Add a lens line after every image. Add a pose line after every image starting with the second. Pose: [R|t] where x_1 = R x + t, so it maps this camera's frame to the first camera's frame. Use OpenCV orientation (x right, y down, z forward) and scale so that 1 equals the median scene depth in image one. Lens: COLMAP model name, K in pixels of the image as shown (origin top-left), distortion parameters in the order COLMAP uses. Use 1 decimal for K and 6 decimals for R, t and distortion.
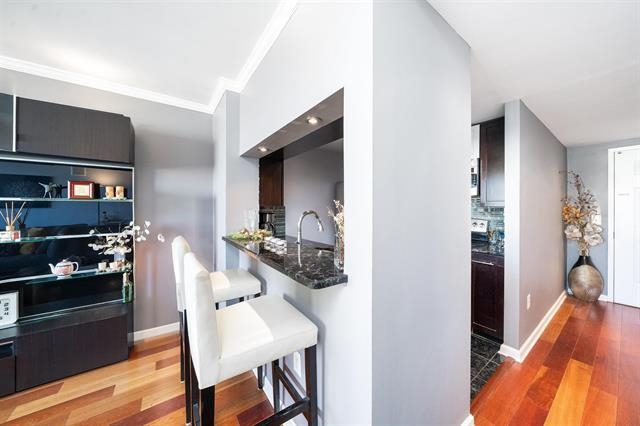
lens RADIAL K [[221.6, 0, 322.0], [0, 221.6, 207.2], [0, 0, 1]] dist [-0.004505, 0.000144]
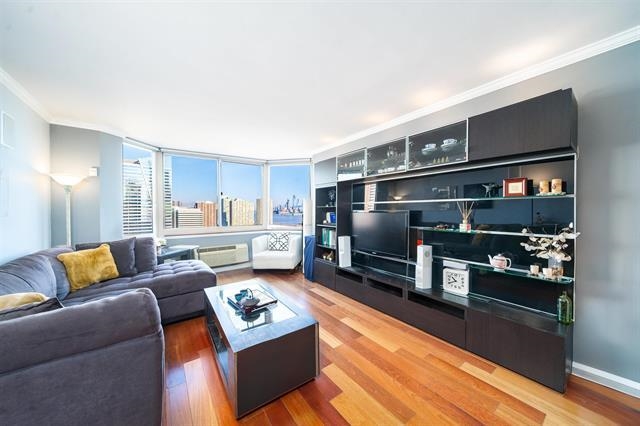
lens RADIAL K [[221.6, 0, 319.4], [0, 221.6, 213.4], [0, 0, 1]] dist [-0.004505, 0.000144]
pose [[0.004675, 0.011052, -0.999928, -0.090330], [-0.002189, 0.999937, 0.011042, 0.027610], [0.999987, 0.002137, 0.004699, 0.104967]]
